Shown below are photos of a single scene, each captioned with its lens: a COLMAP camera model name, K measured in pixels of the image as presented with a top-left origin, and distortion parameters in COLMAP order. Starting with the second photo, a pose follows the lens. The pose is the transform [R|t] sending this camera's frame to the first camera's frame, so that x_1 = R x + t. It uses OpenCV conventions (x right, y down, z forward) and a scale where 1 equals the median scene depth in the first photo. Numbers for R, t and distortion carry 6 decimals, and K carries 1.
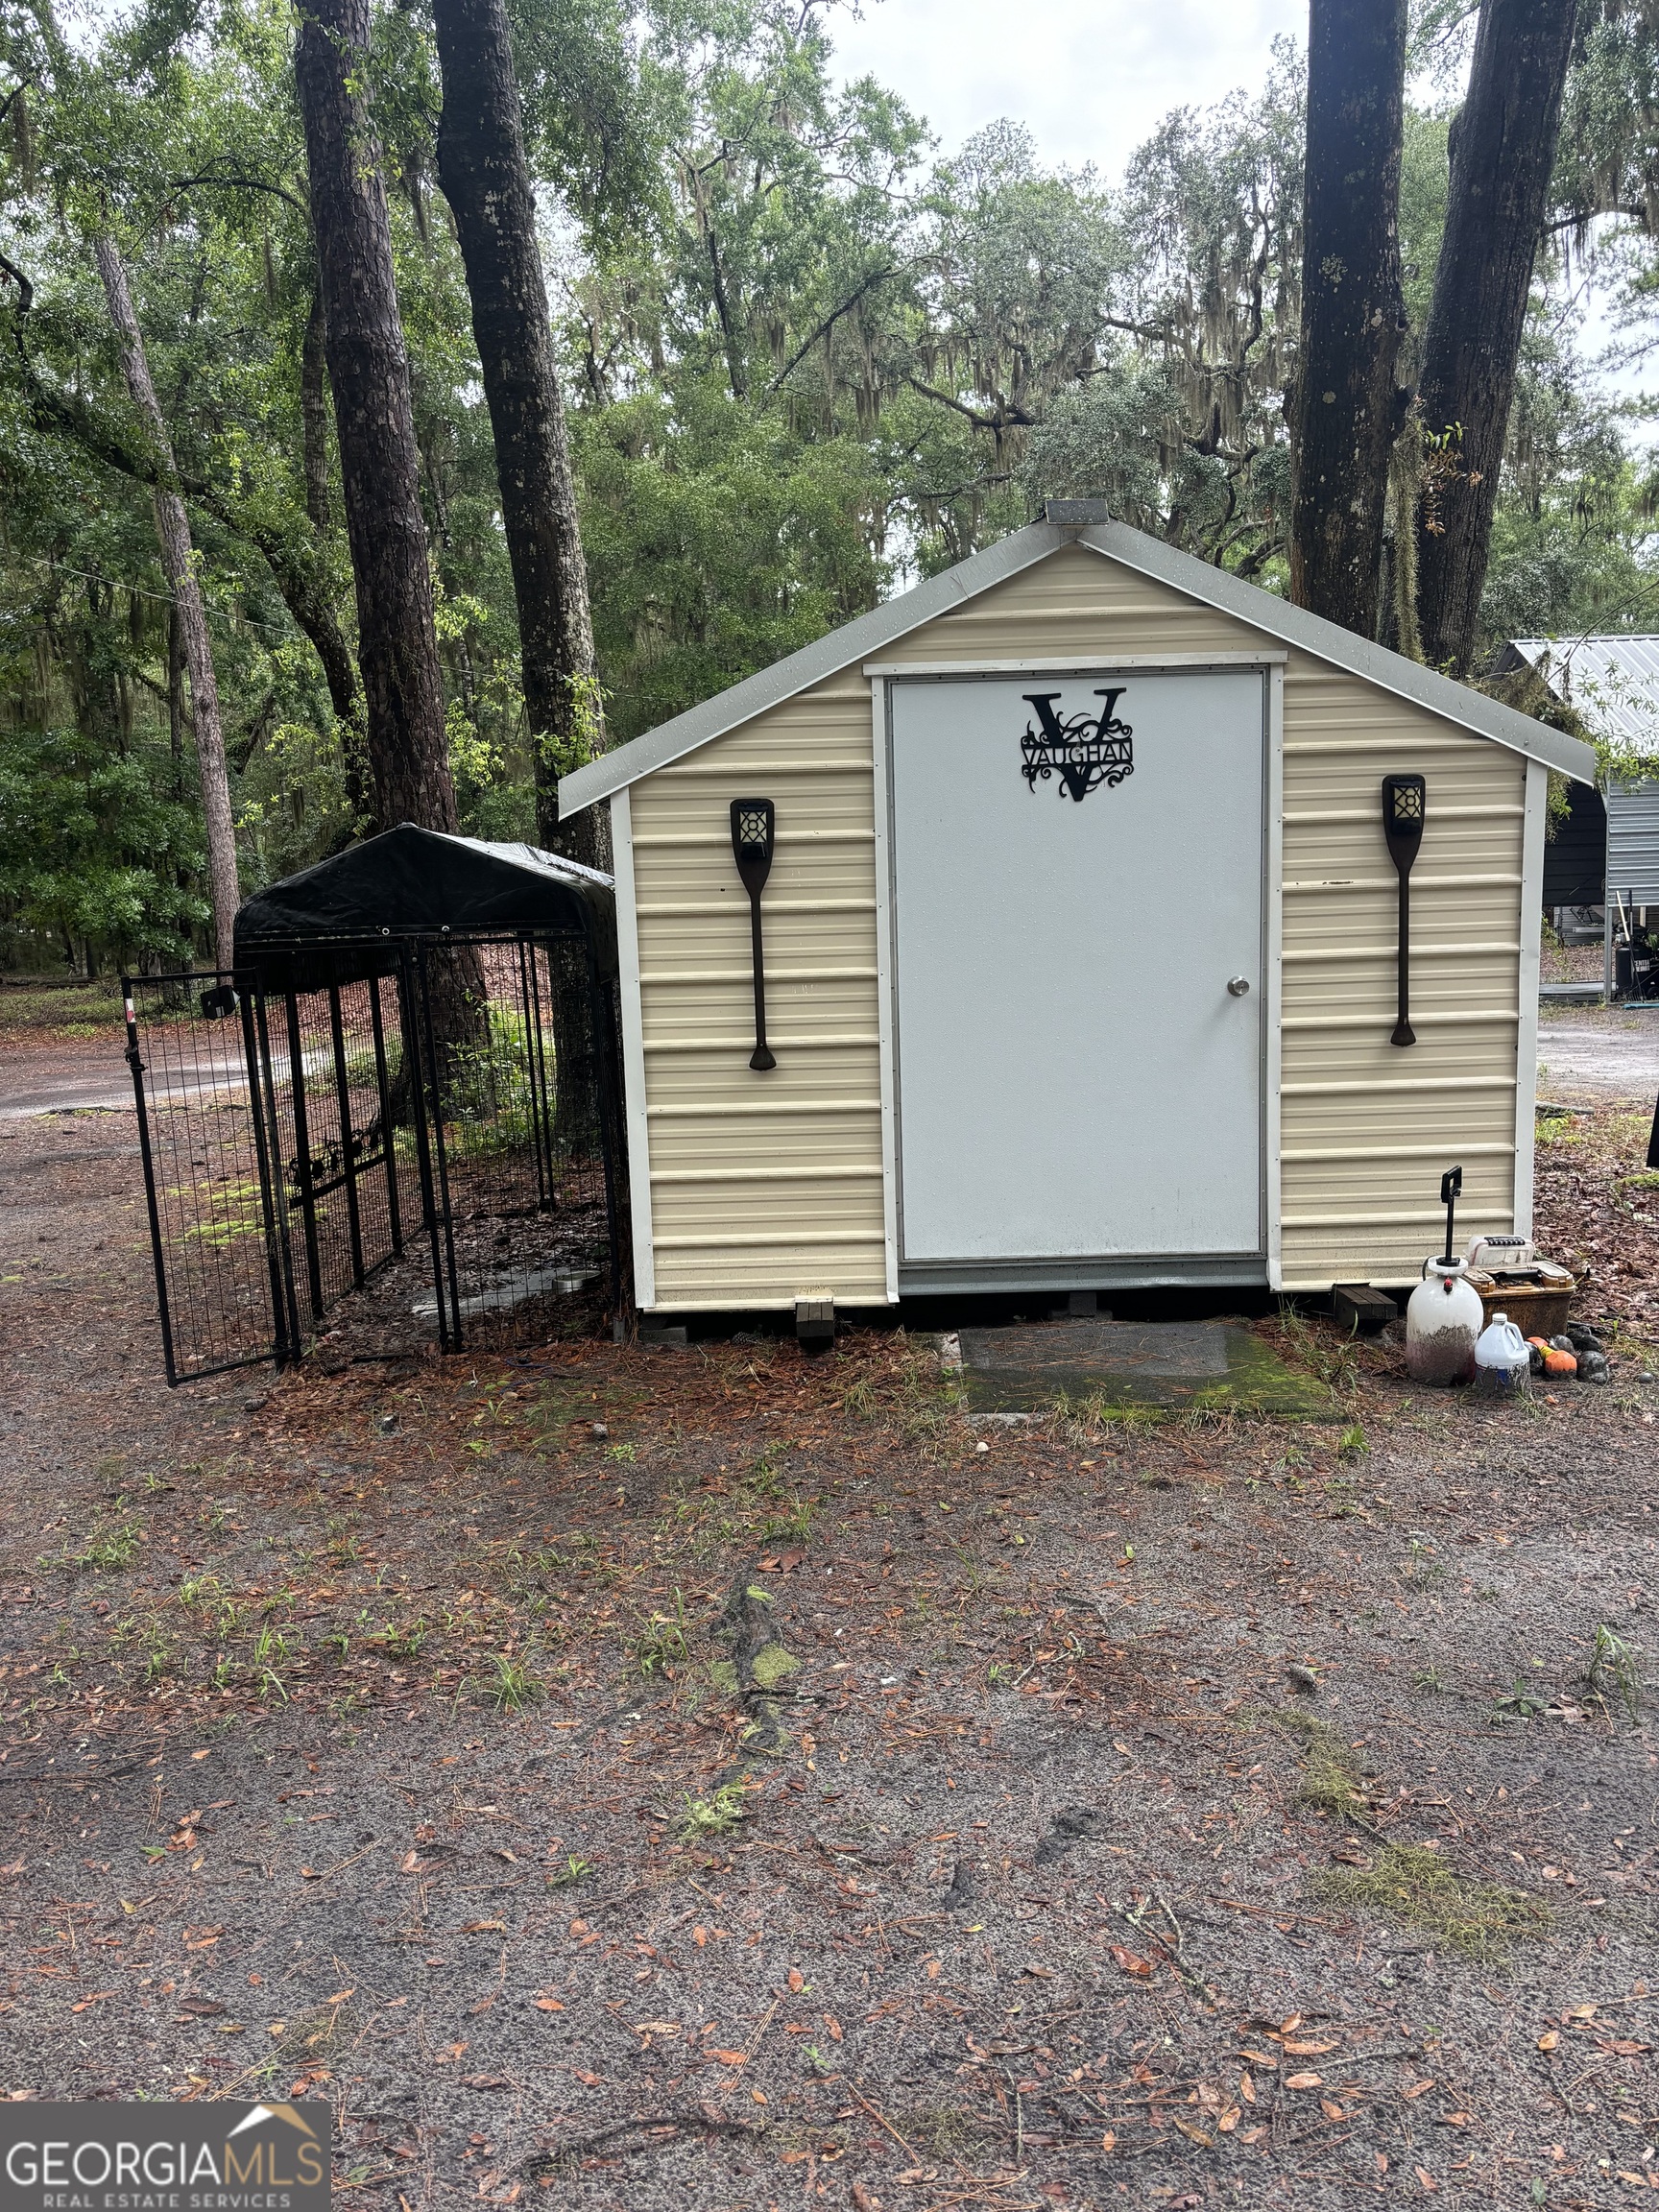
lens RADIAL K [[1663.2, 0, 828.5], [0, 1663.2, 1141.5], [0, 0, 1]] dist [0.080680, -0.103564]
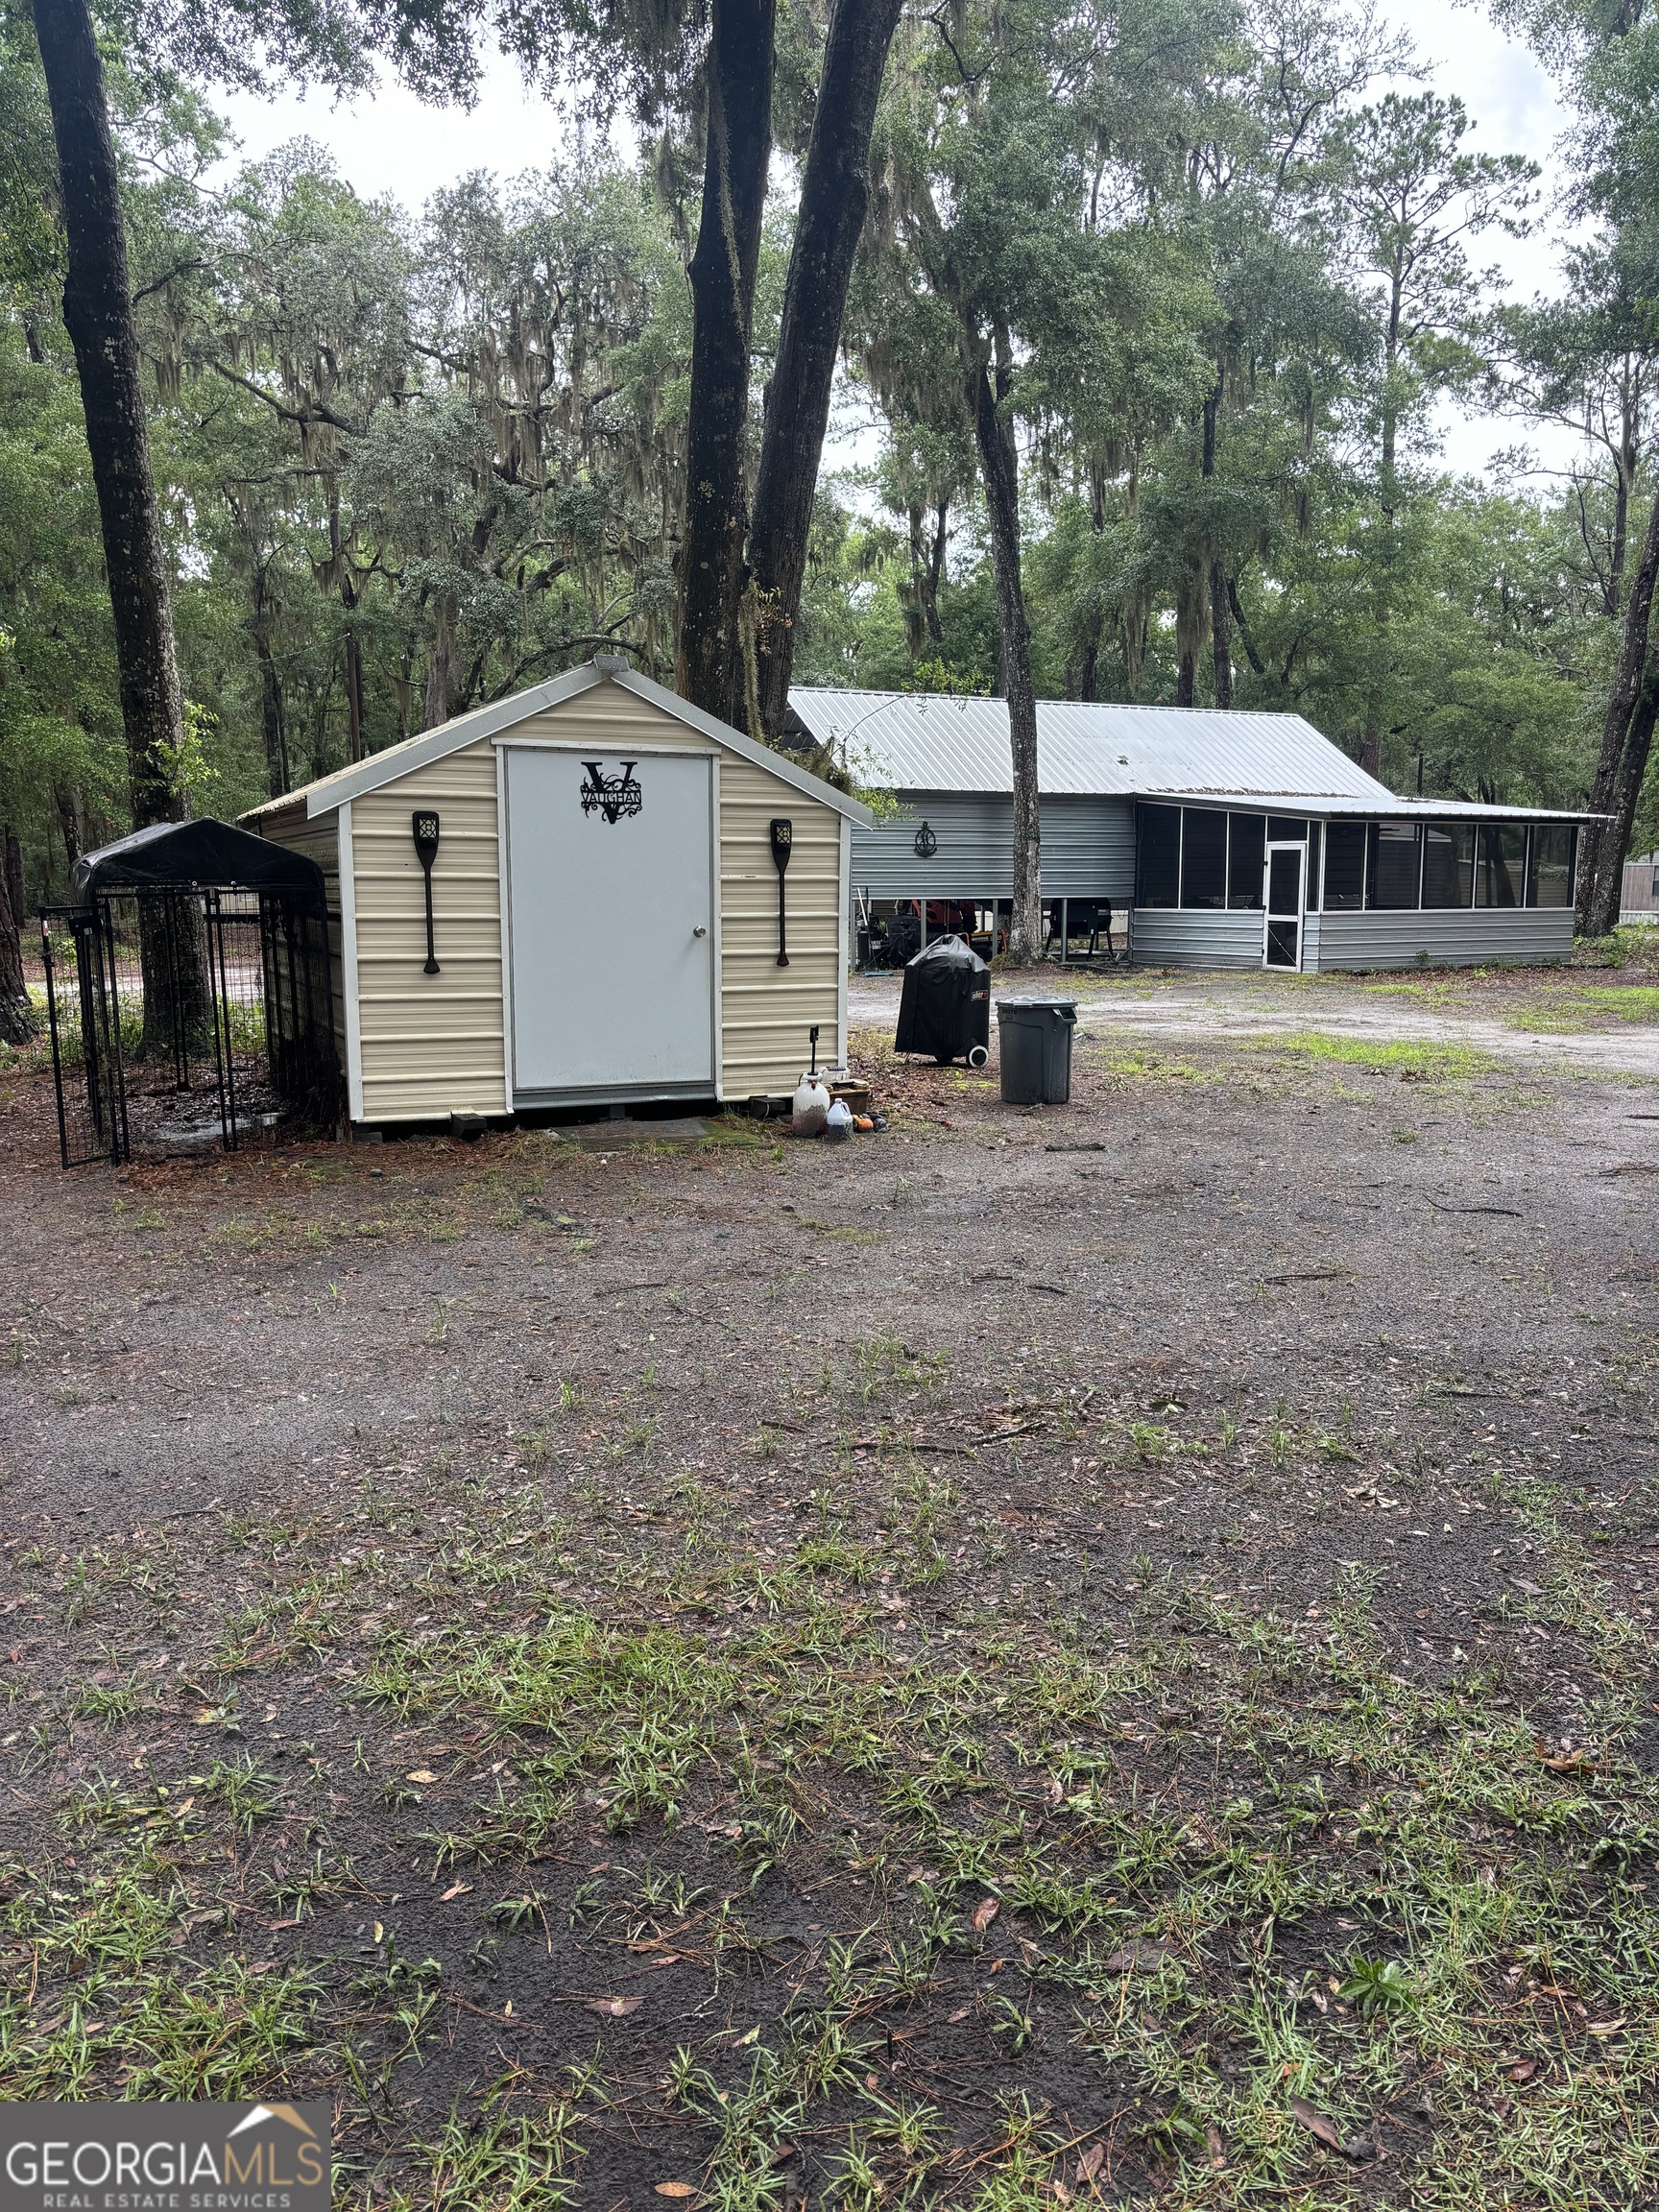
lens RADIAL K [[1663.2, 0, 828.5], [0, 1663.2, 1141.5], [0, 0, 1]] dist [0.080680, -0.103564]
pose [[0.910253, -0.027978, 0.413105, -0.372967], [0.023994, 0.999602, 0.014830, 0.109328], [-0.413356, -0.003586, 0.910562, -0.689524]]
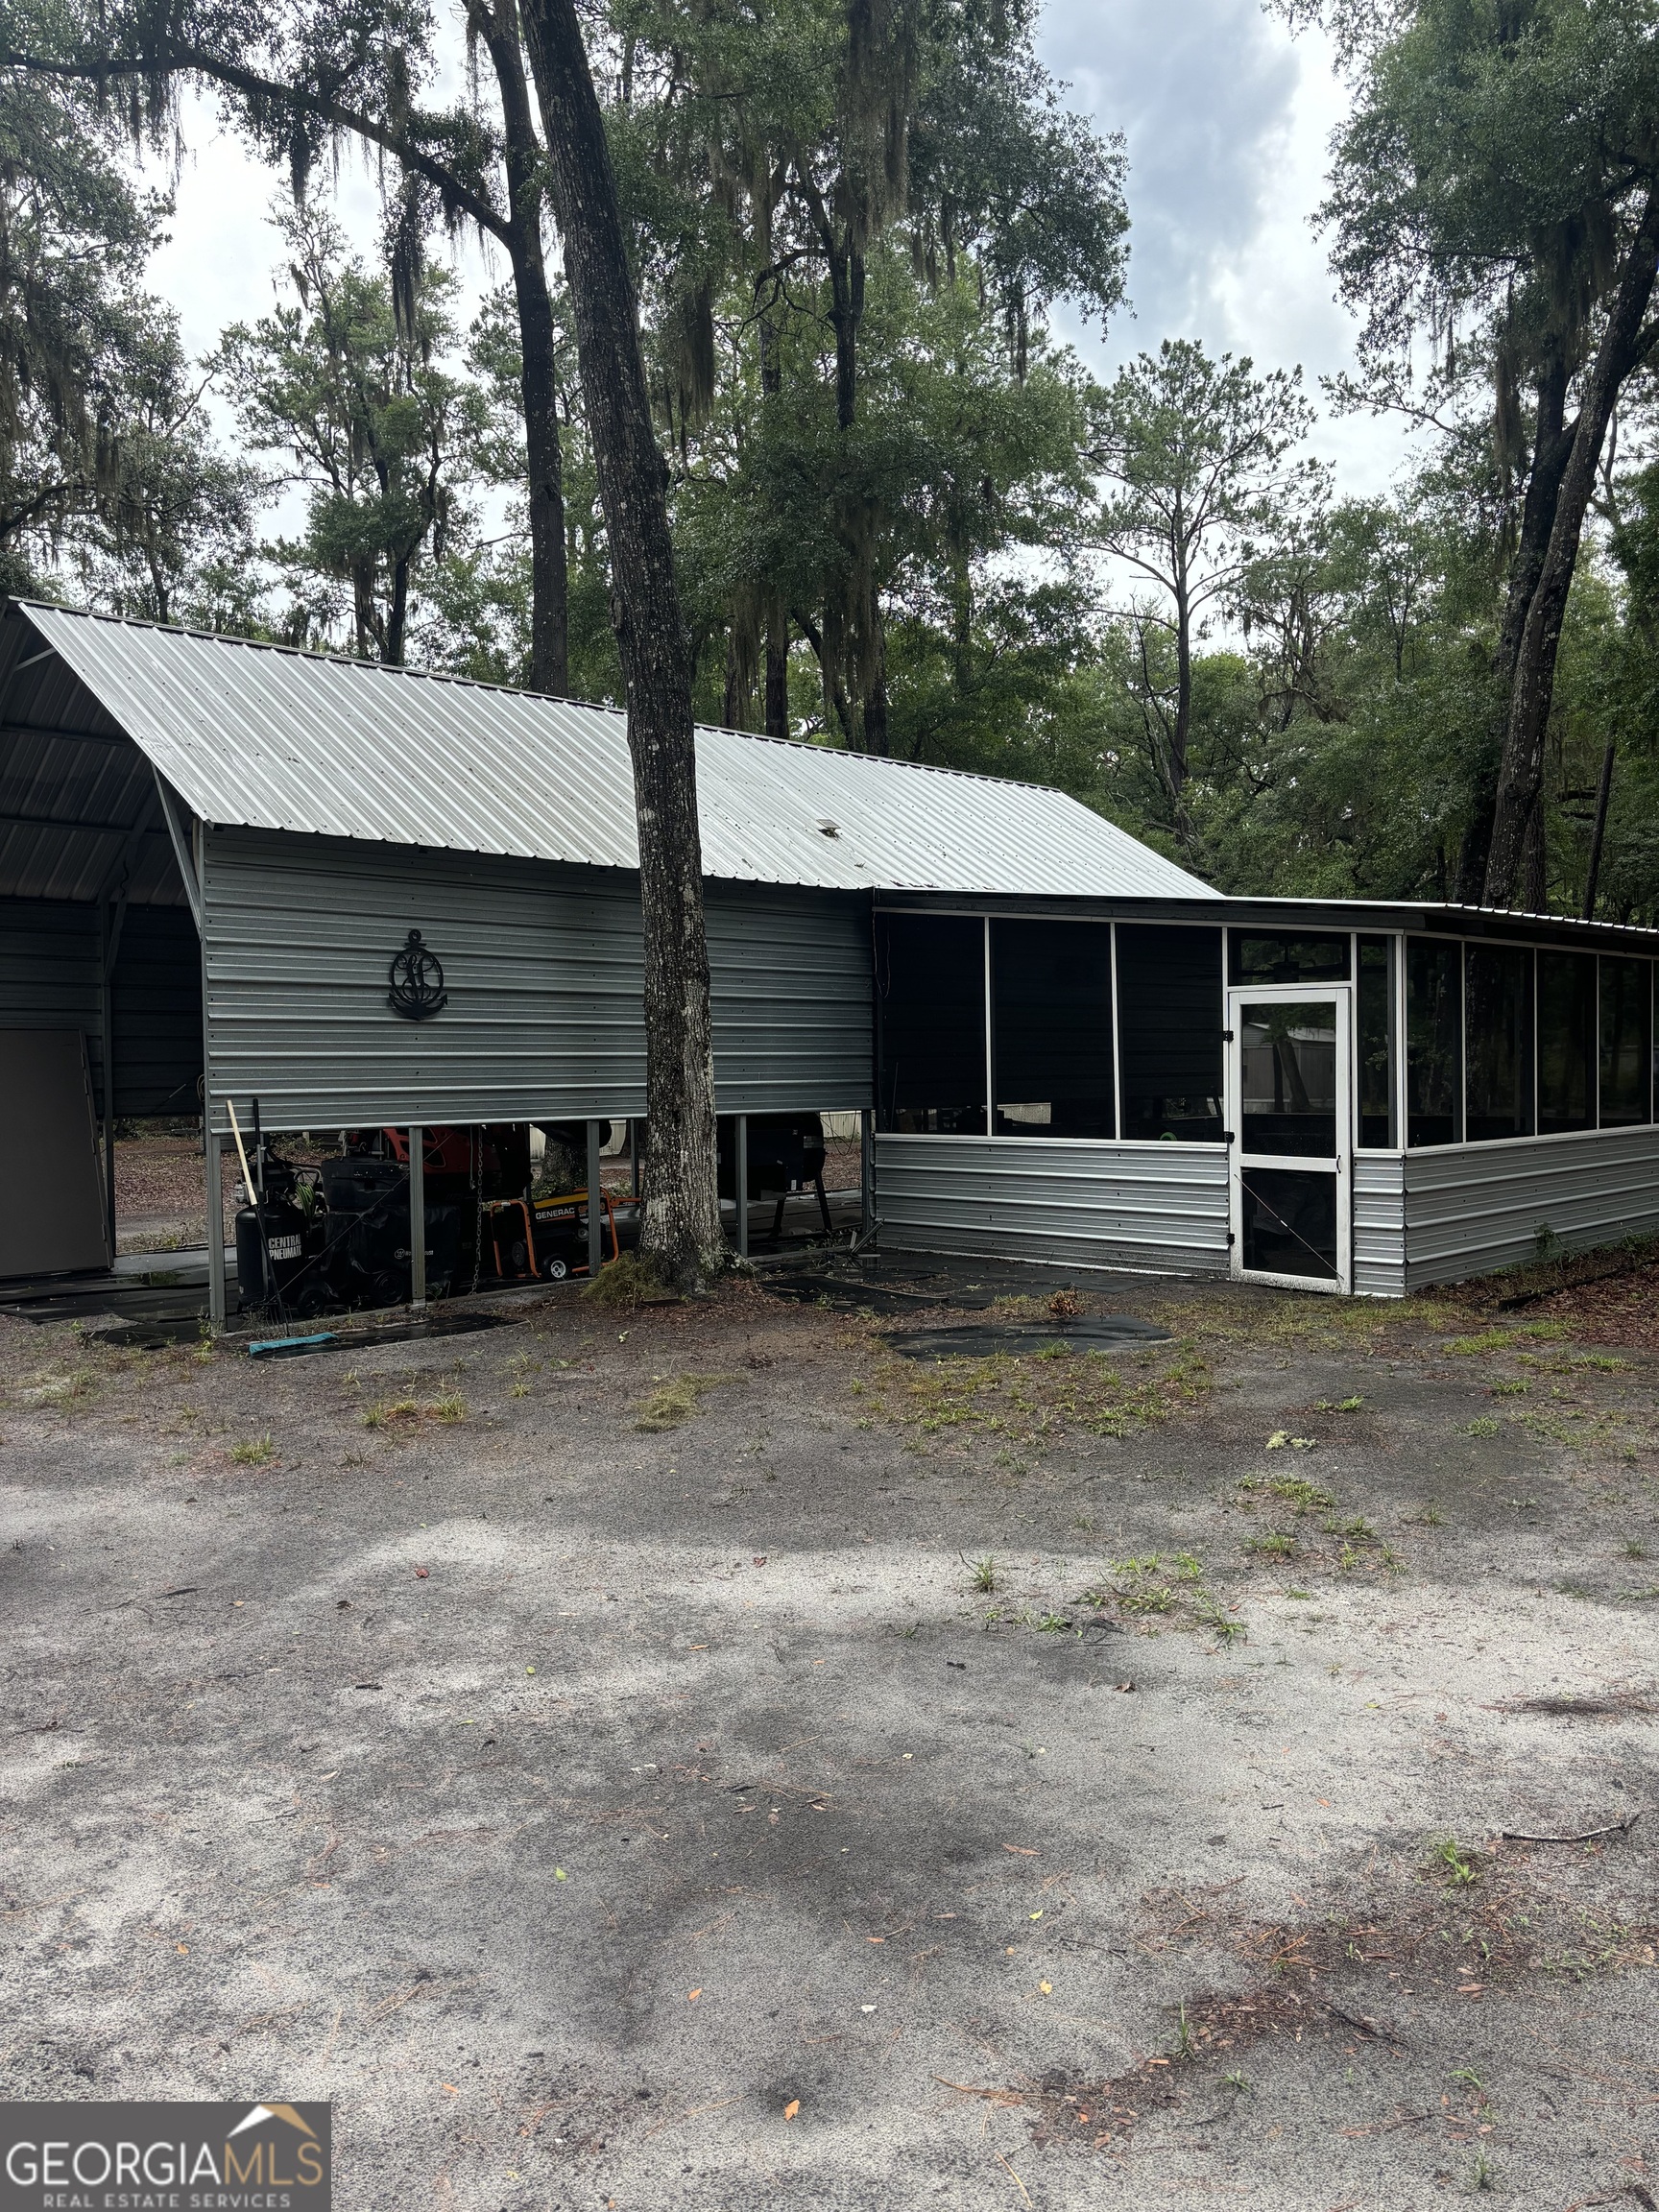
lens RADIAL K [[1663.2, 0, 828.5], [0, 1663.2, 1141.5], [0, 0, 1]] dist [0.080680, -0.103564]
pose [[0.738718, -0.000621, 0.674014, 1.511651], [0.072245, 0.994312, -0.078264, -0.488809], [-0.670132, 0.106509, 0.734561, 2.958713]]
